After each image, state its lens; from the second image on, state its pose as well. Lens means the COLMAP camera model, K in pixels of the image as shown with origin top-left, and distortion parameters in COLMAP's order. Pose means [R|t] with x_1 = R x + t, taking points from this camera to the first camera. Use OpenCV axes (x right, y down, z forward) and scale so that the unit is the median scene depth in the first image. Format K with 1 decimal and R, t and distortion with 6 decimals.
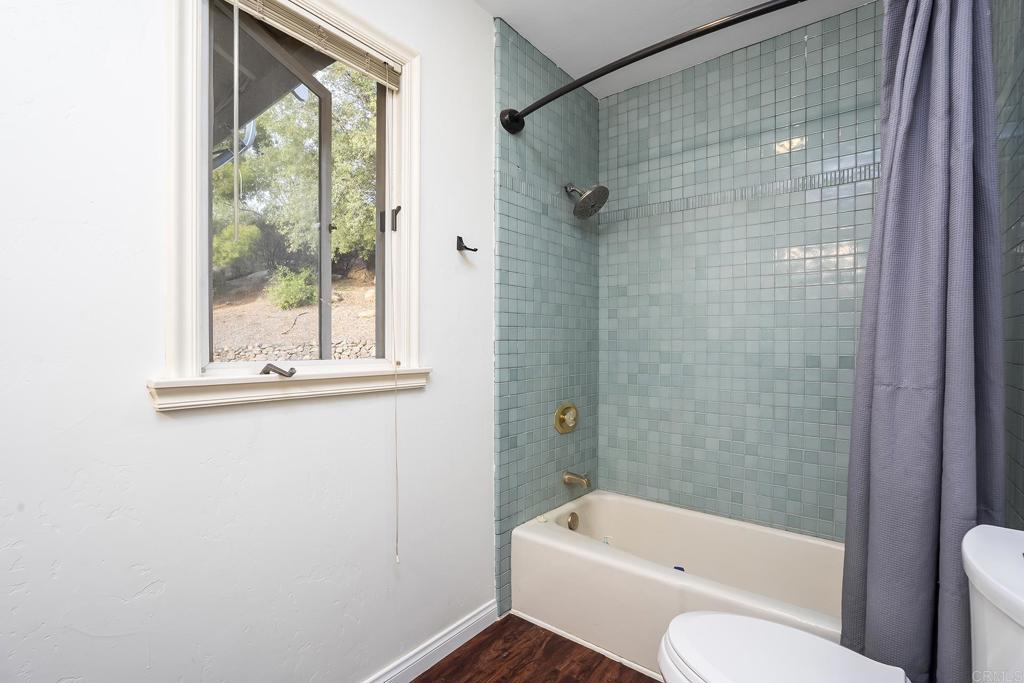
lens RADIAL K [[474.6, 0, 512.0], [0, 474.6, 341.5], [0, 0, 1]] dist [-0.002729, -0.000166]
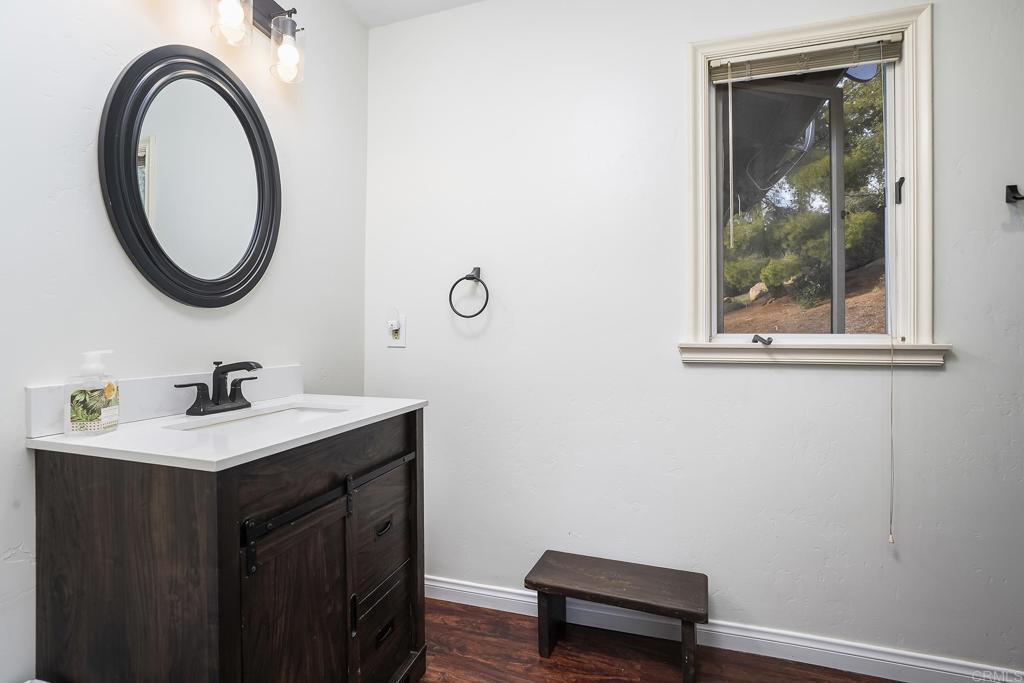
lens RADIAL K [[474.6, 0, 512.0], [0, 474.6, 341.5], [0, 0, 1]] dist [-0.002729, -0.000166]
pose [[0.385609, 0.003027, -0.922658, 0.353214], [0.004551, 0.999976, 0.005183, 0.042919], [0.922651, -0.006198, 0.385586, -0.115746]]
